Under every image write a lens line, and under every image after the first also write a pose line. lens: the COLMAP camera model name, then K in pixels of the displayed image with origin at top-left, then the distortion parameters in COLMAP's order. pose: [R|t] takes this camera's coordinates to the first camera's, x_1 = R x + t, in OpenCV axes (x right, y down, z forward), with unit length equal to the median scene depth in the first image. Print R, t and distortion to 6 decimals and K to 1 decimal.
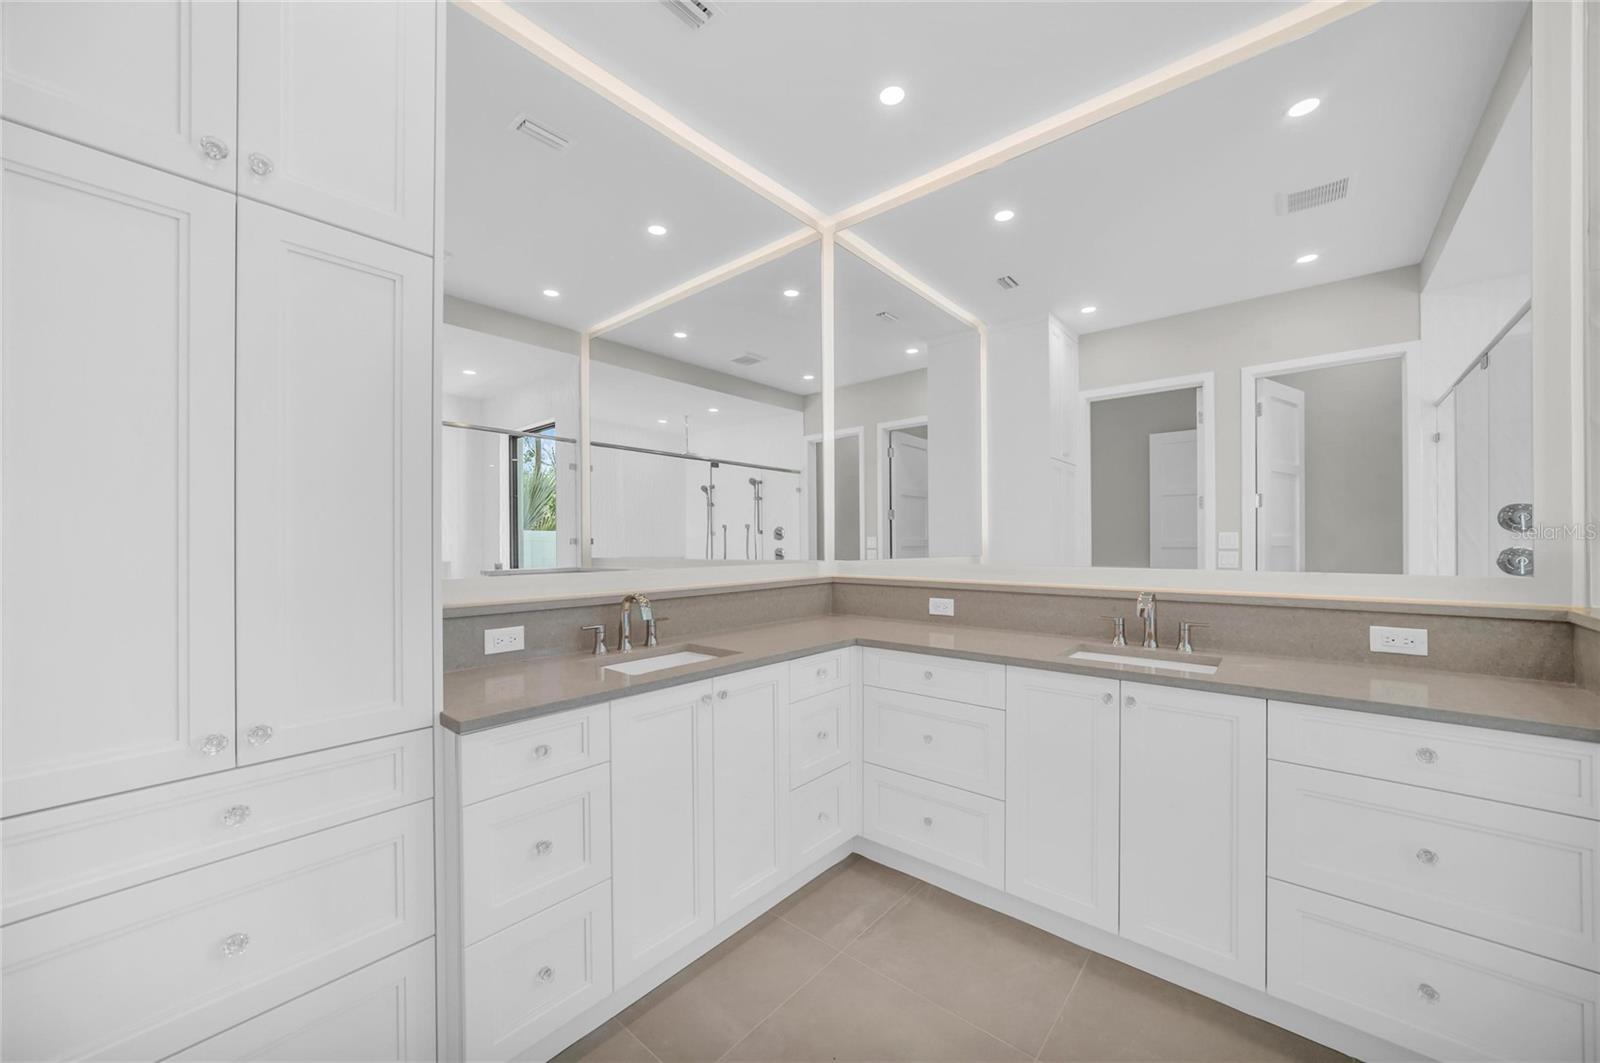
lens RADIAL K [[623.6, 0, 794.8], [0, 623.6, 537.0], [0, 0, 1]] dist [0.002365, 0.000235]
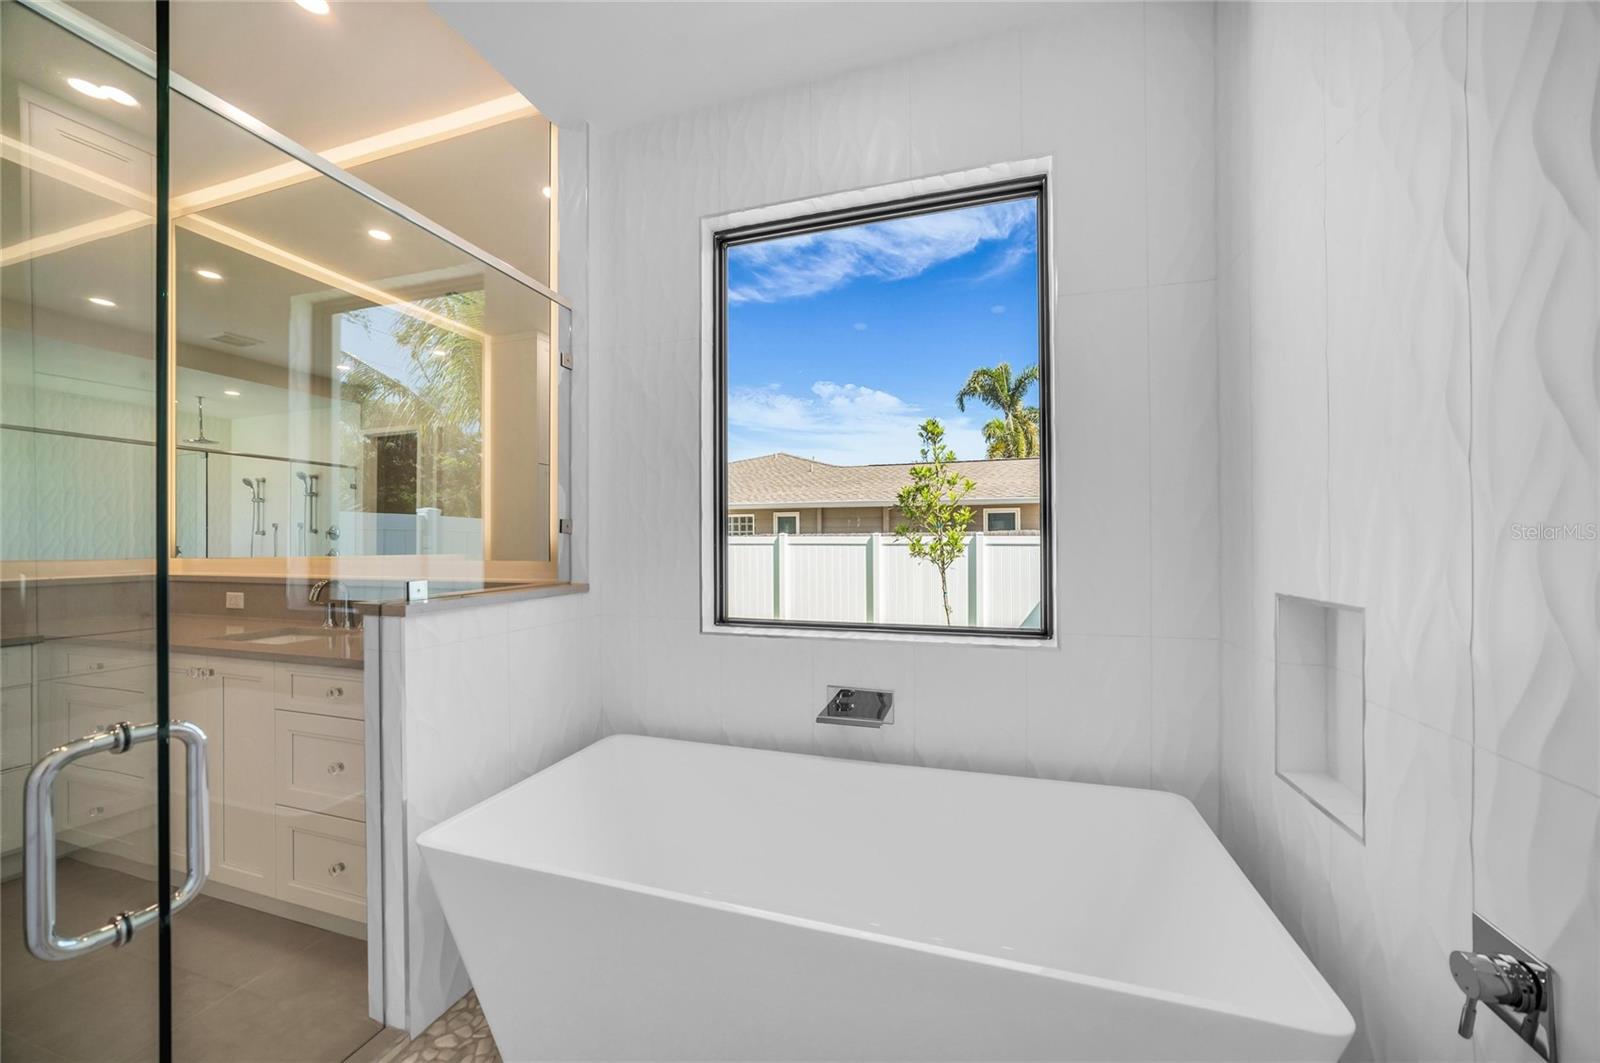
lens RADIAL K [[623.6, 0, 796.6], [0, 623.6, 540.0], [0, 0, 1]] dist [0.002365, 0.000235]
pose [[0.927283, 0.007542, 0.374286, 0.351748], [-0.006570, 0.999971, -0.003872, 0.004773], [-0.374305, 0.001132, 0.927305, -0.154434]]
